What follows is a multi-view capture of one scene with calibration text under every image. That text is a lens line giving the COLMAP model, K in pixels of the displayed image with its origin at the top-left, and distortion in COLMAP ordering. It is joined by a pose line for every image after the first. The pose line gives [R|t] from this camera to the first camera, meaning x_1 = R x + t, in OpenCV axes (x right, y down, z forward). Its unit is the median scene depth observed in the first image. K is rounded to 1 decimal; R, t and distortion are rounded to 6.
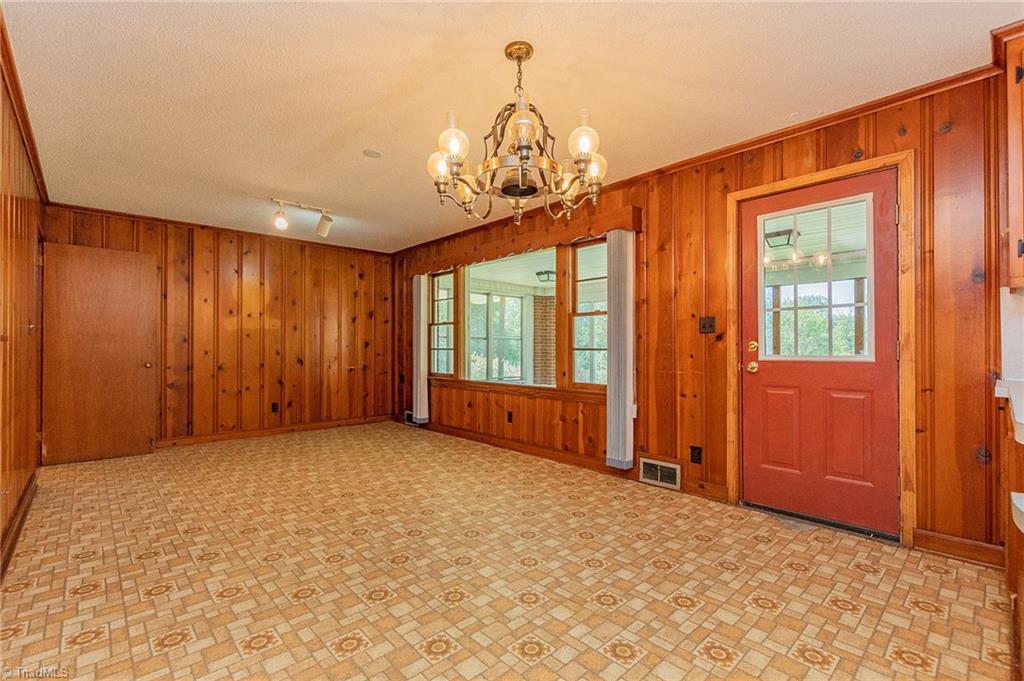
lens RADIAL K [[463.0, 0, 516.9], [0, 463.0, 347.6], [0, 0, 1]] dist [-0.000266, -0.000295]
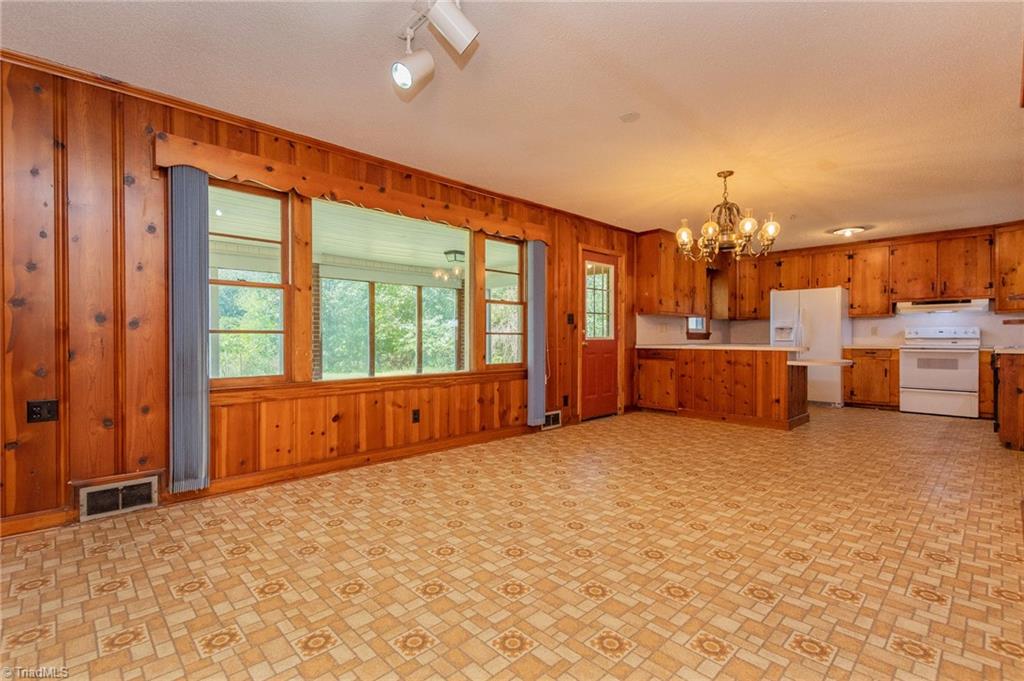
lens RADIAL K [[463.4, 0, 512.0], [0, 463.4, 340.5], [0, 0, 1]] dist [0.000073, -0.000140]
pose [[-0.006302, -0.008824, 0.999941, -1.281382], [-0.001846, 0.999959, 0.008812, 0.013858], [-0.999978, -0.001790, -0.006318, 1.283844]]
